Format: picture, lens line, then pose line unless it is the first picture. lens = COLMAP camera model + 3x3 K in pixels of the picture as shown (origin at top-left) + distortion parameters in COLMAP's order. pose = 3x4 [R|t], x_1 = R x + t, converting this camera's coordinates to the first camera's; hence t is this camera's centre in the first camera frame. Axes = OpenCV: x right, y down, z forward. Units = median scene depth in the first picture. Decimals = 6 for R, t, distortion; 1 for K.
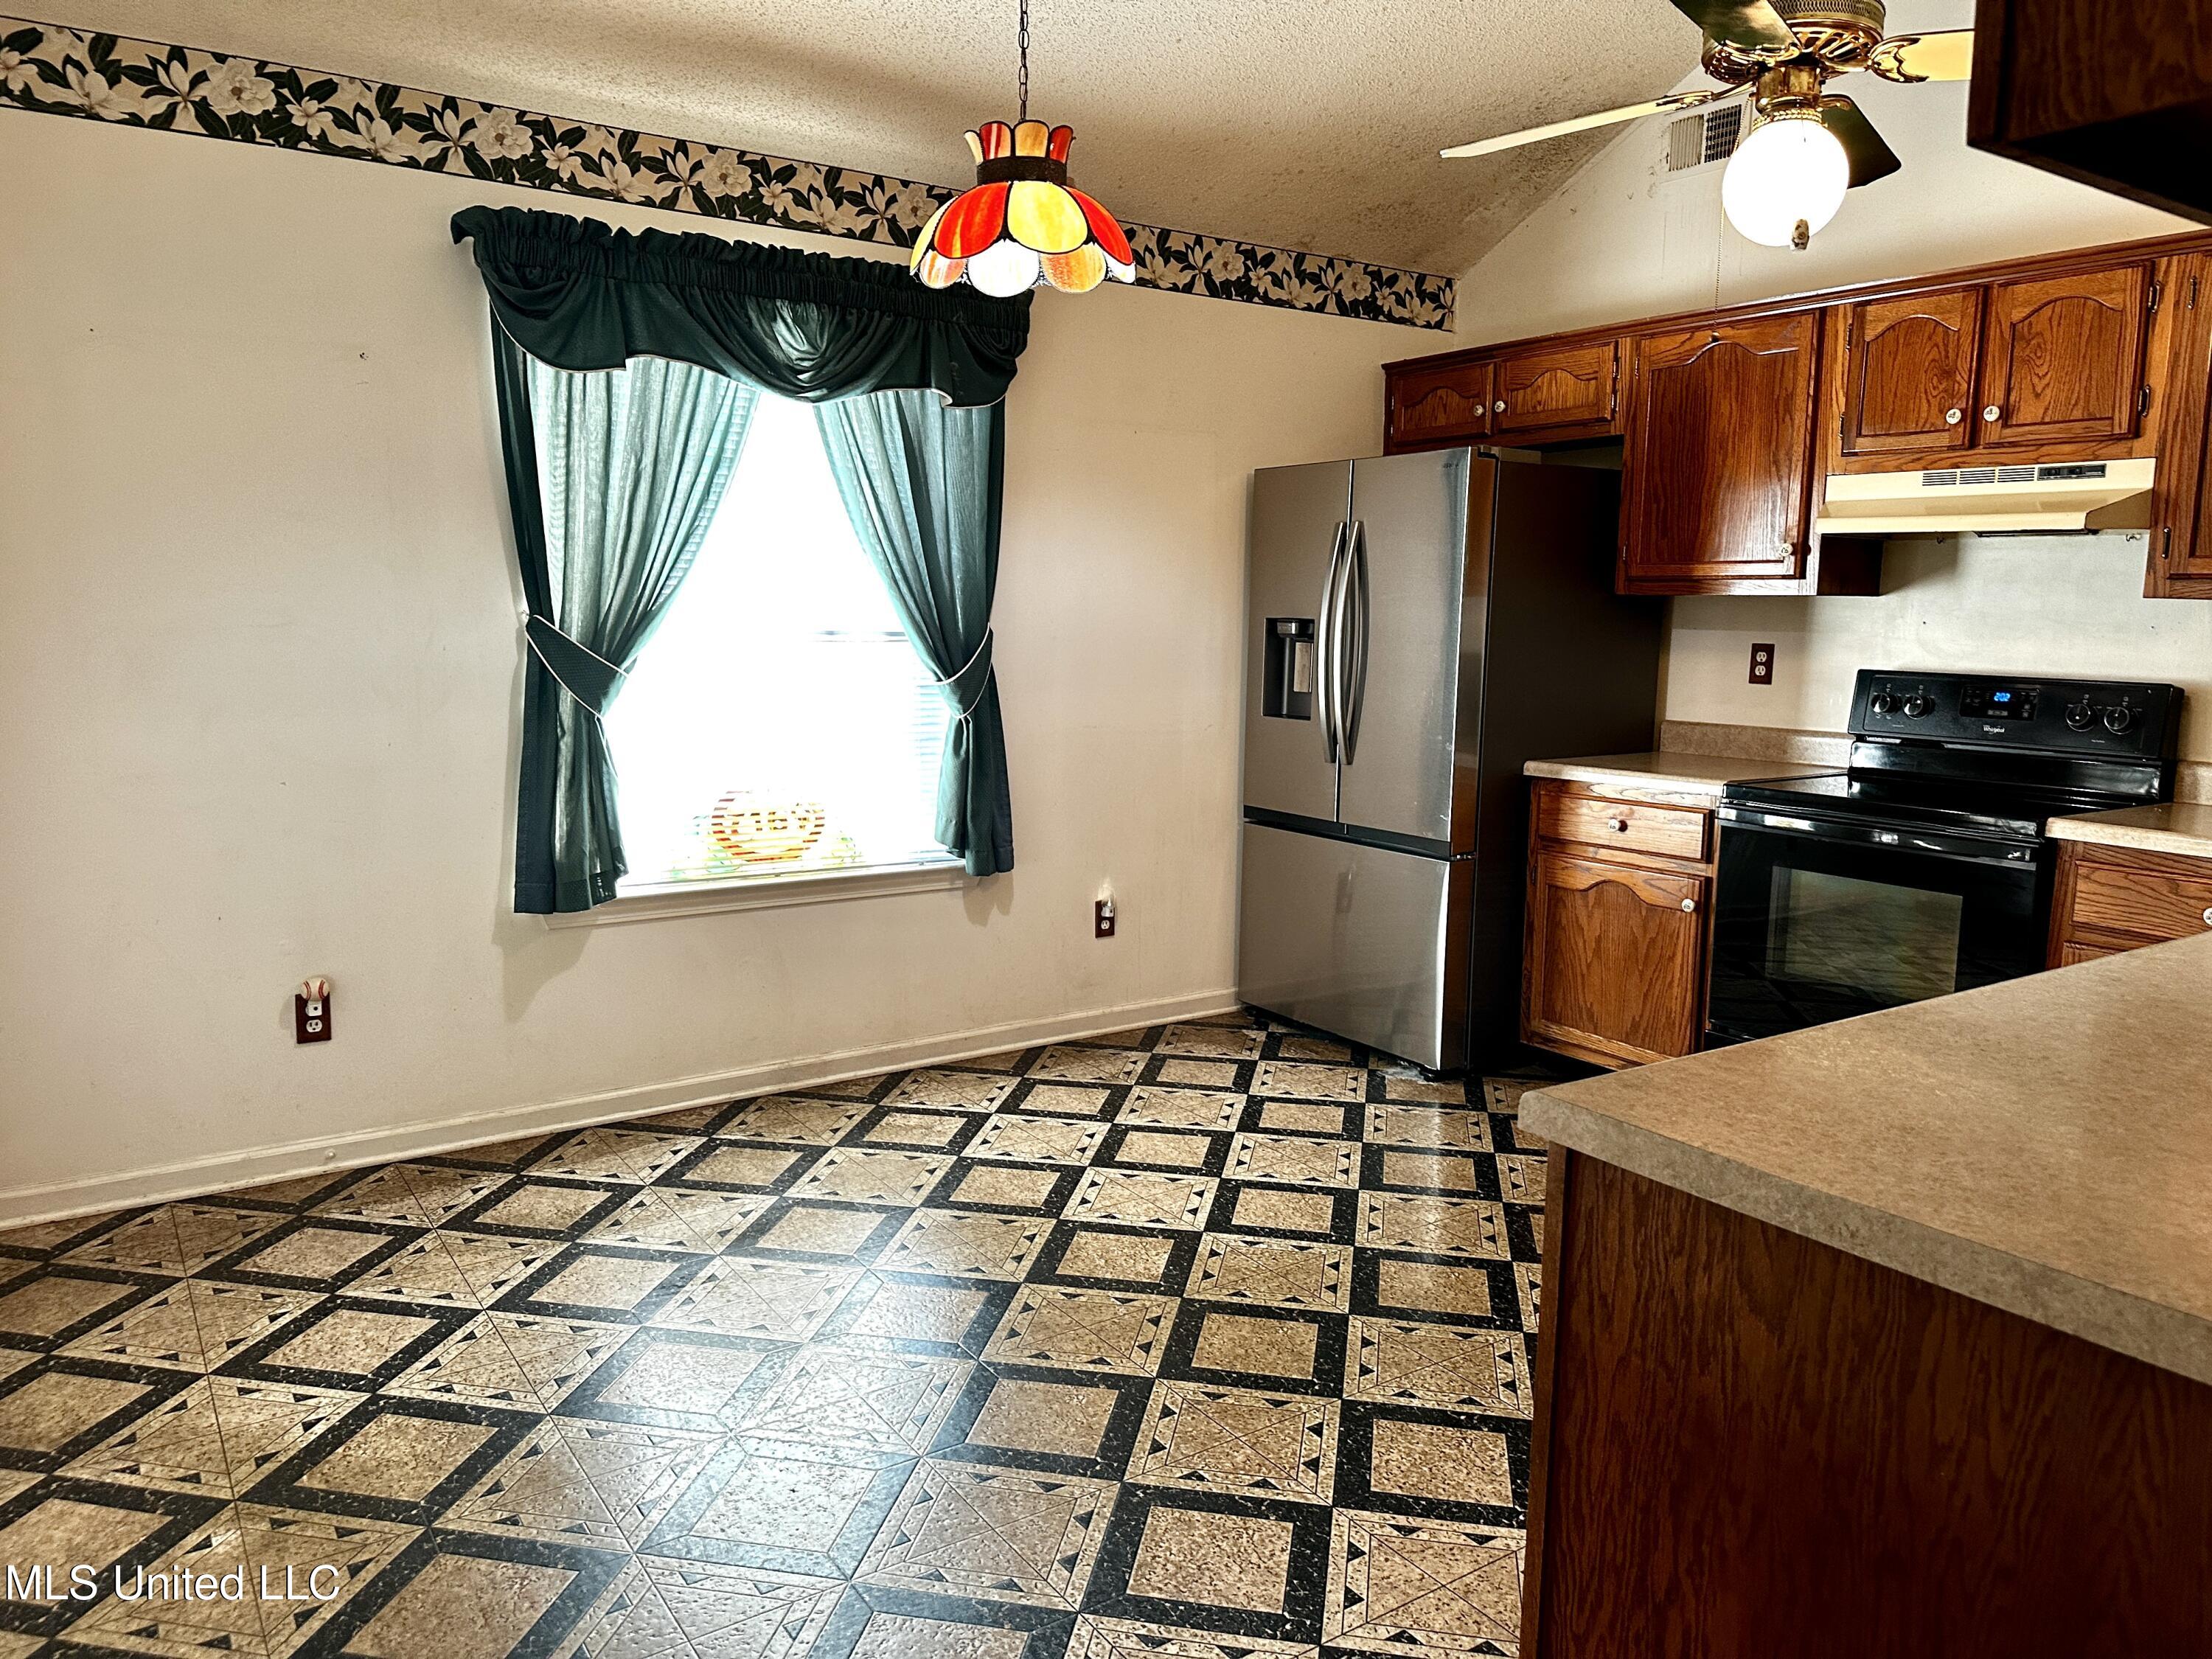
lens RADIAL K [[1558.9, 0, 1106.0], [0, 1558.9, 829.5], [0, 0, 1]] dist [0.040250, -0.051437]
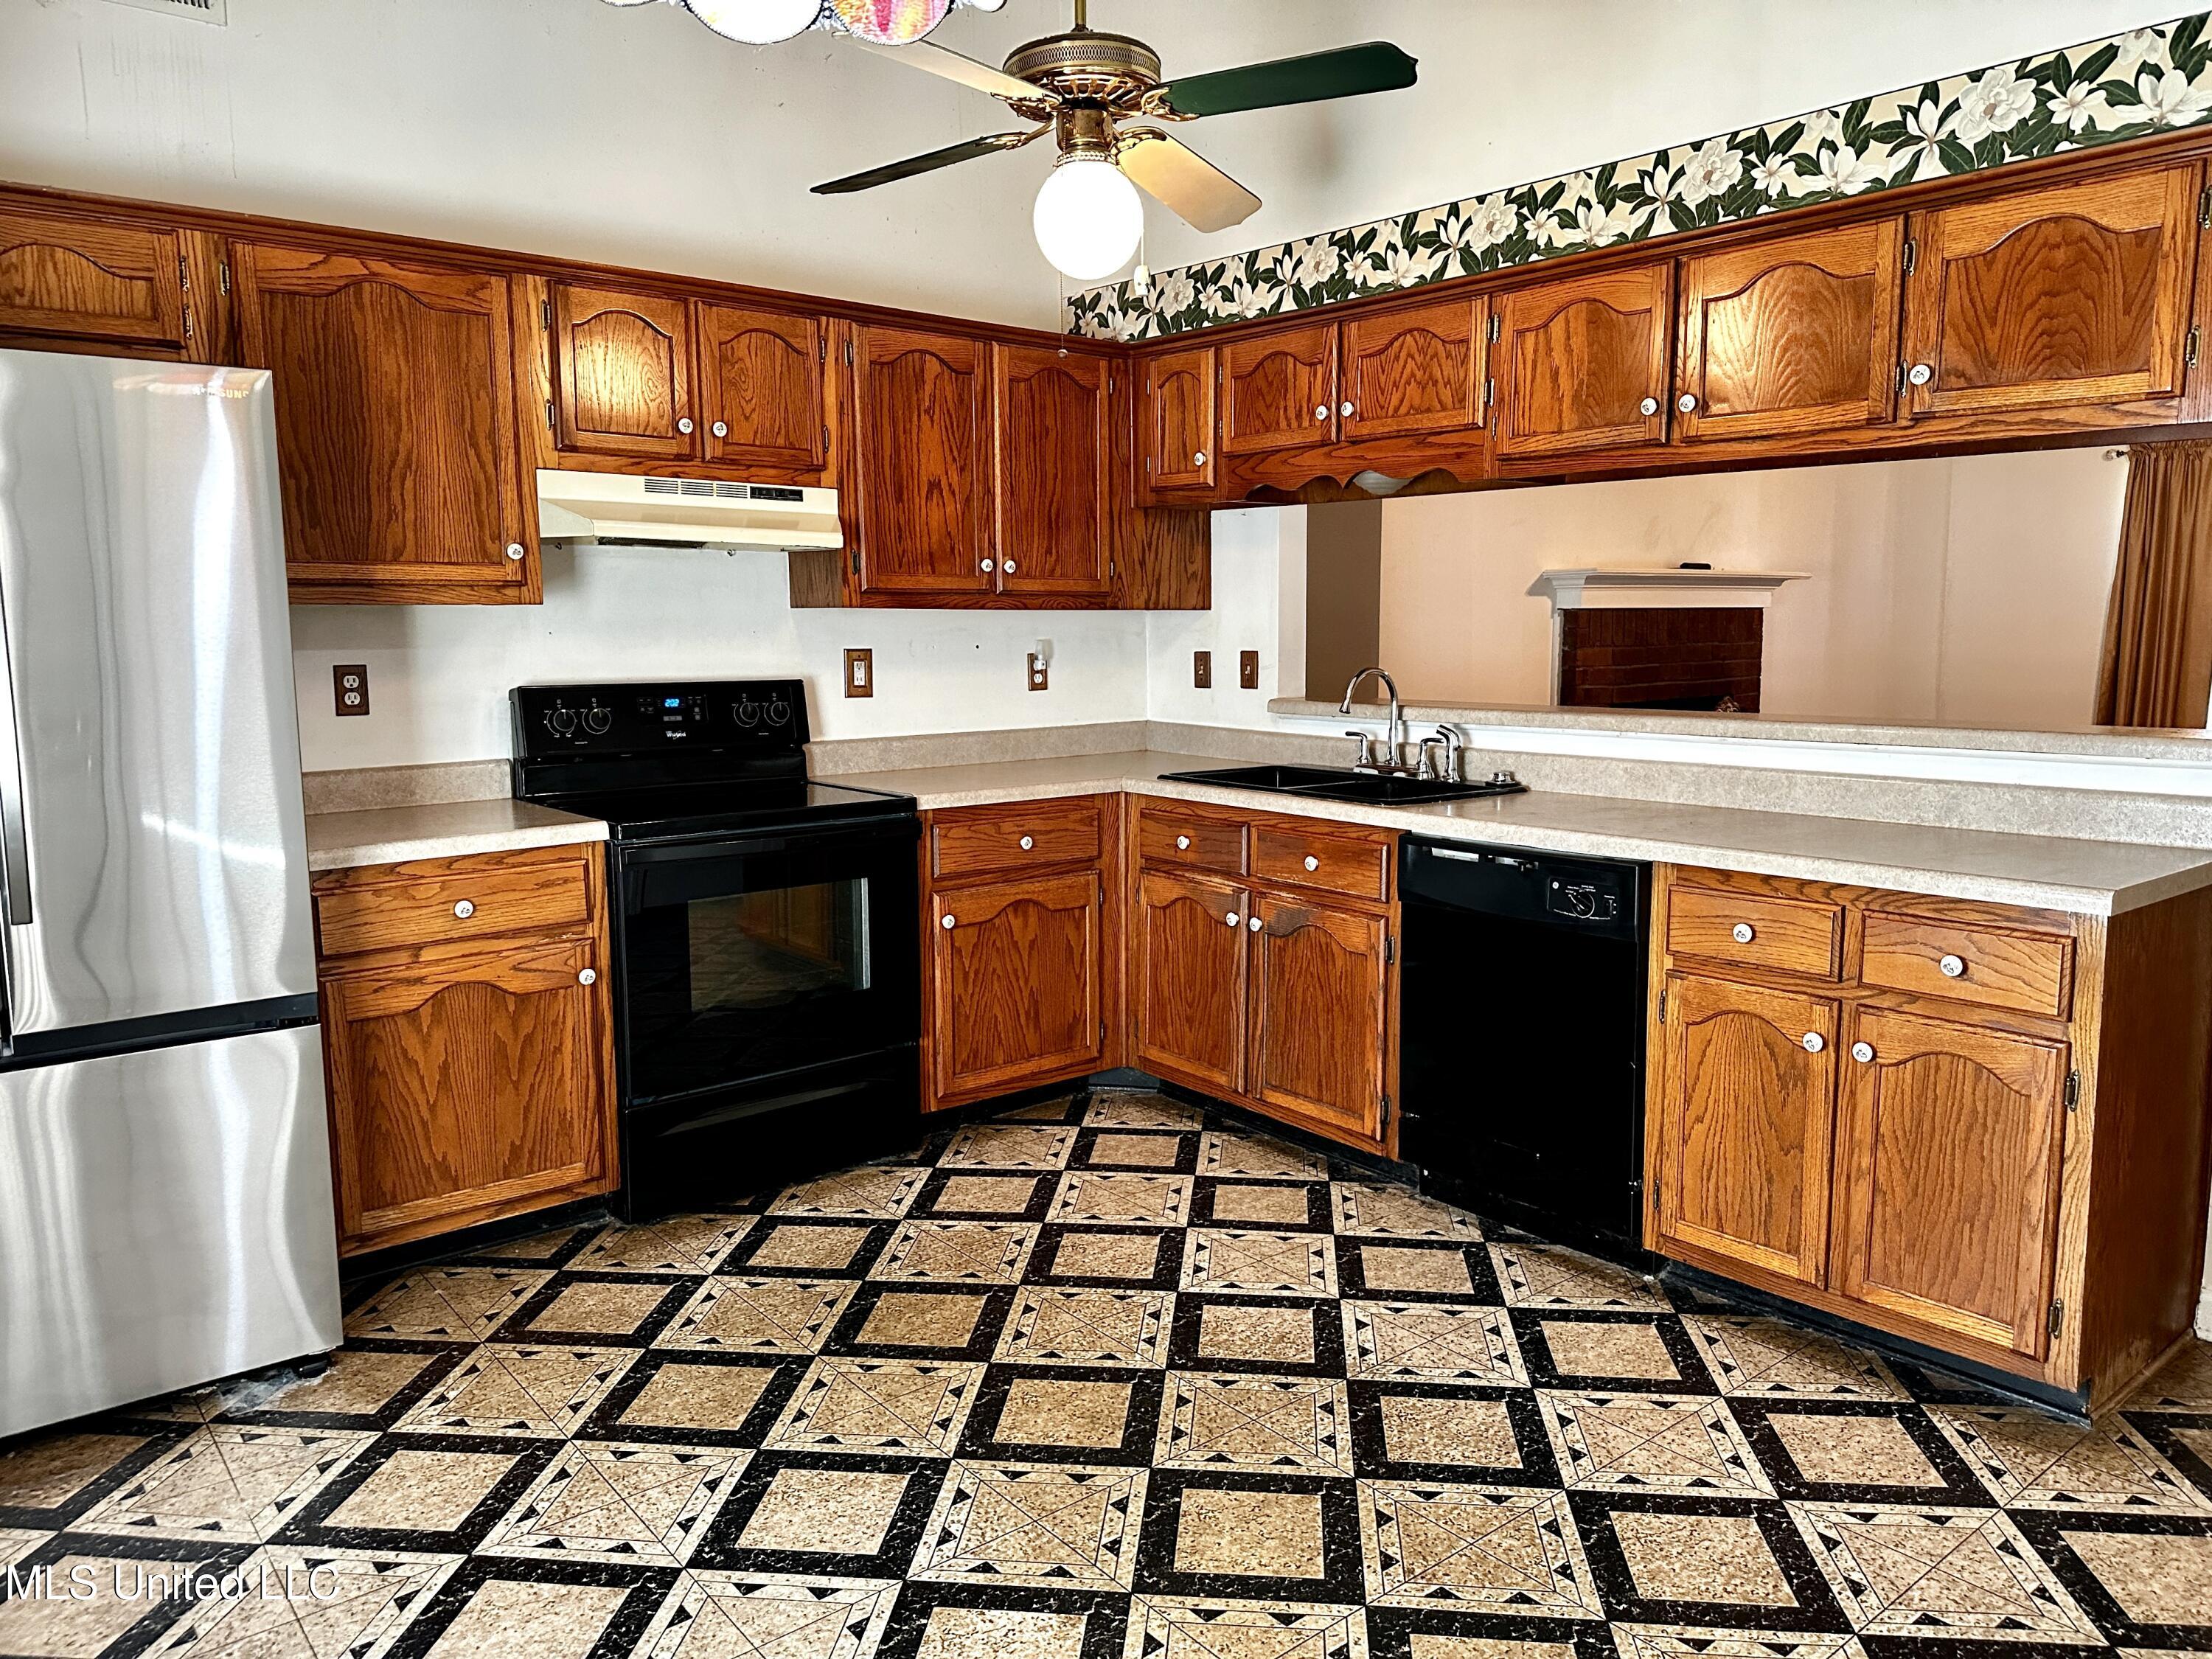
lens RADIAL K [[1558.9, 0, 1106.0], [0, 1558.9, 829.5], [0, 0, 1]] dist [0.040250, -0.051437]
pose [[-0.097921, -0.150347, 0.983772, -0.454997], [0.145910, 0.975671, 0.163632, -0.121908], [-0.984440, 0.159565, -0.073602, 0.758788]]
